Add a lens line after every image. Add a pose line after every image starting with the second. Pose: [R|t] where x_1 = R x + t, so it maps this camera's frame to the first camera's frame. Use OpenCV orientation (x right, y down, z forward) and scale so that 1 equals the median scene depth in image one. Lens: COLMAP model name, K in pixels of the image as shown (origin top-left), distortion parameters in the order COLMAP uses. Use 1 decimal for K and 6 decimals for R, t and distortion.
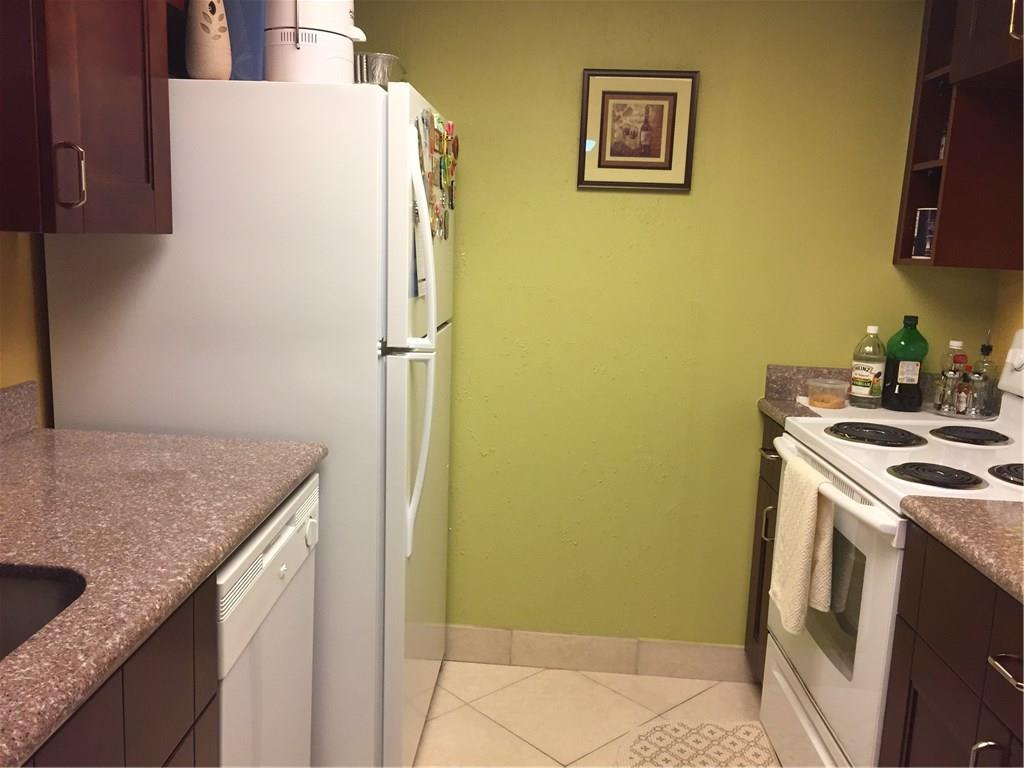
lens RADIAL K [[876.4, 0, 502.5], [0, 876.4, 384.7], [0, 0, 1]] dist [0.074211, -0.093747]
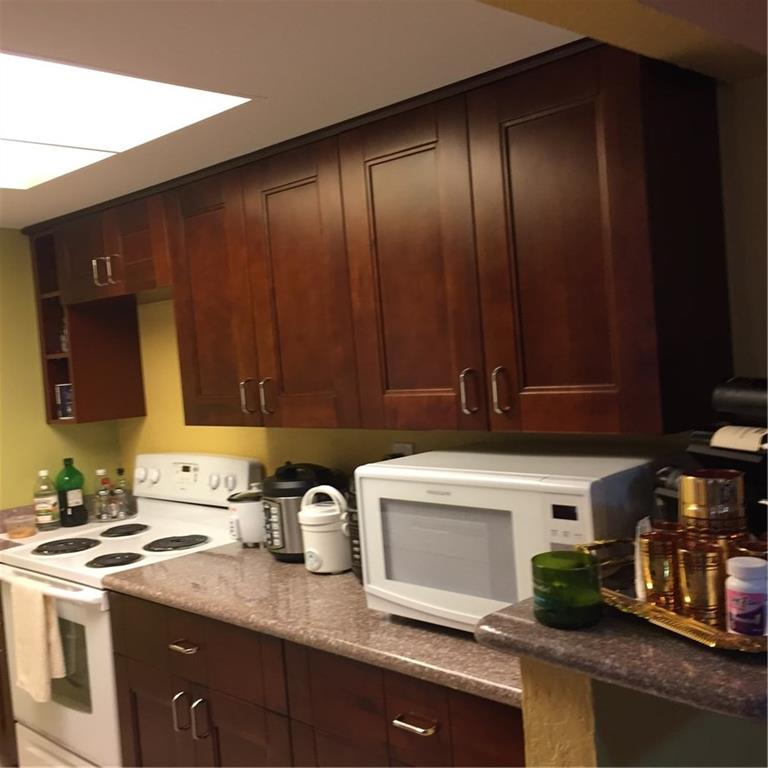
lens RADIAL K [[874.7, 0, 379.8], [0, 874.7, 386.2], [0, 0, 1]] dist [0.028249, 0.000000]
pose [[0.671229, -0.127041, 0.730282, -0.221890], [0.228044, 0.972813, -0.040372, -0.020546], [-0.705299, 0.193635, 0.681952, -0.340975]]
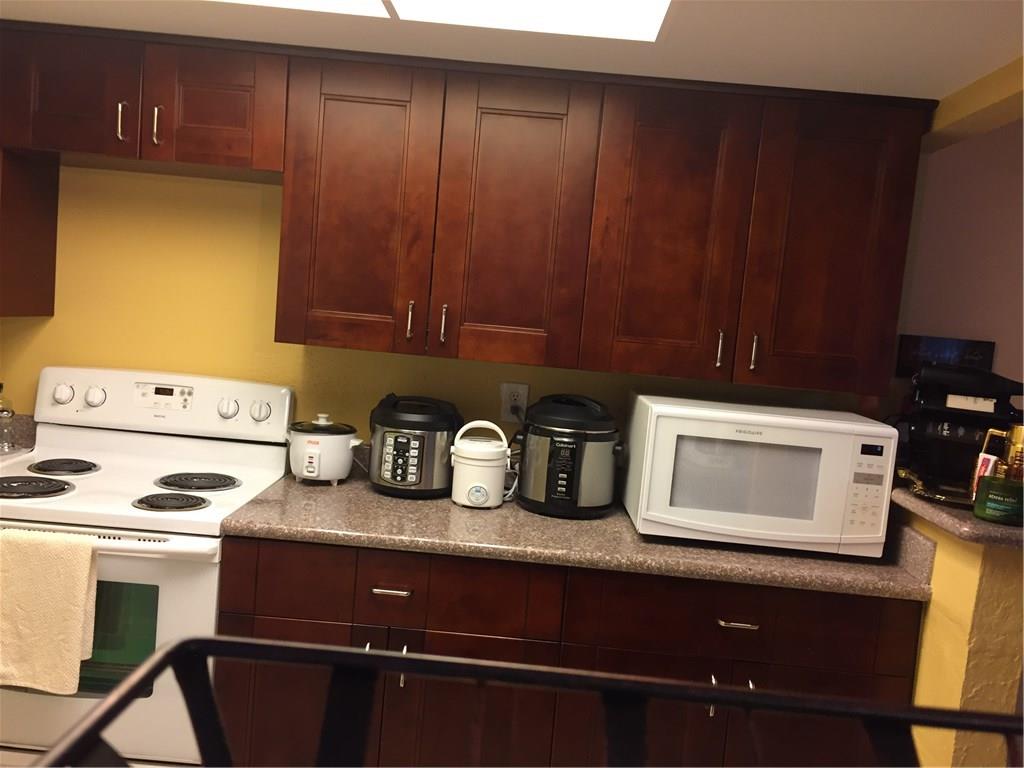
lens RADIAL K [[876.4, 0, 513.6], [0, 876.4, 386.5], [0, 0, 1]] dist [0.074211, -0.093747]
pose [[-0.010553, -0.138659, 0.990284, -0.540444], [0.081866, 0.986895, 0.139057, -0.143013], [-0.996587, 0.082538, 0.000936, 0.392800]]
